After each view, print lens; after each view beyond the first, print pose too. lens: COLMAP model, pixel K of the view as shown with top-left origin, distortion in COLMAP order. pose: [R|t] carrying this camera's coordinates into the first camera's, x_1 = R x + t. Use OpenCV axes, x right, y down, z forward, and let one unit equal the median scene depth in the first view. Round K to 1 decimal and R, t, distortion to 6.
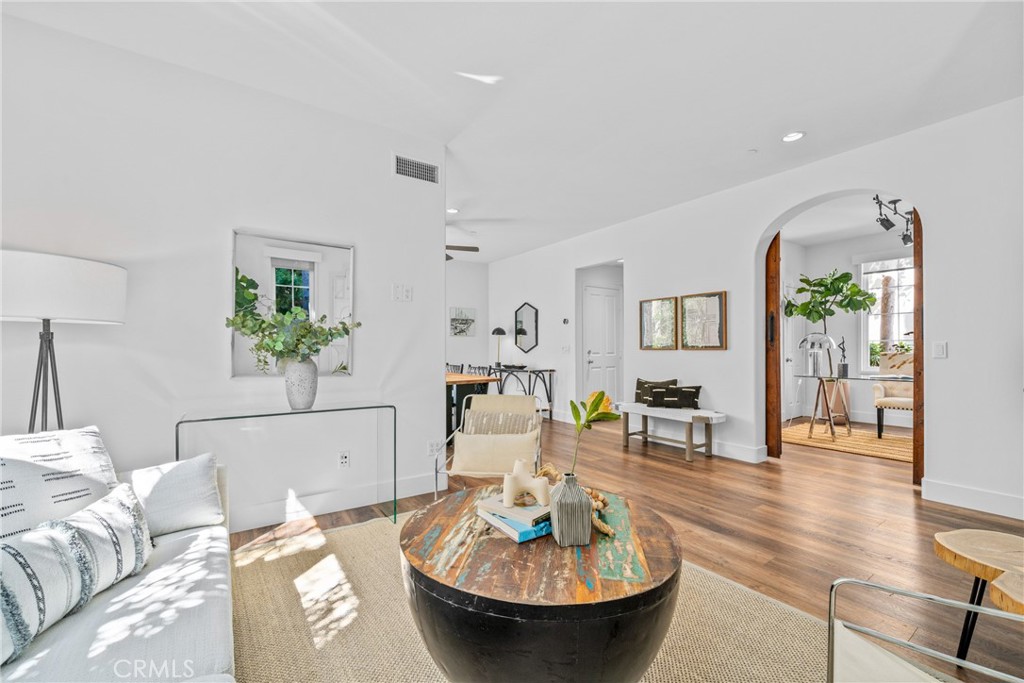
lens RADIAL K [[424.9, 0, 513.4], [0, 424.9, 341.1], [0, 0, 1]] dist [-0.000219, -0.000009]
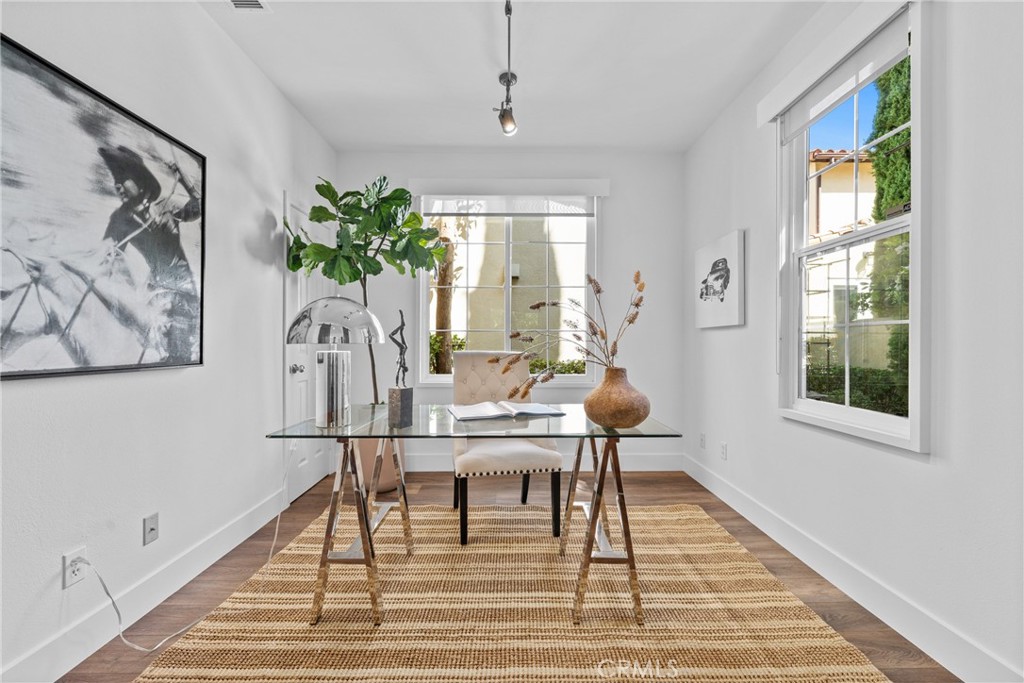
lens RADIAL K [[424.9, 0, 513.6], [0, 424.9, 339.5], [0, 0, 1]] dist [-0.000219, -0.000009]
pose [[0.578674, 0.004609, 0.815546, 0.454469], [-0.011881, 0.999926, 0.002780, 0.009909], [-0.815472, -0.011298, 0.578686, 0.603542]]
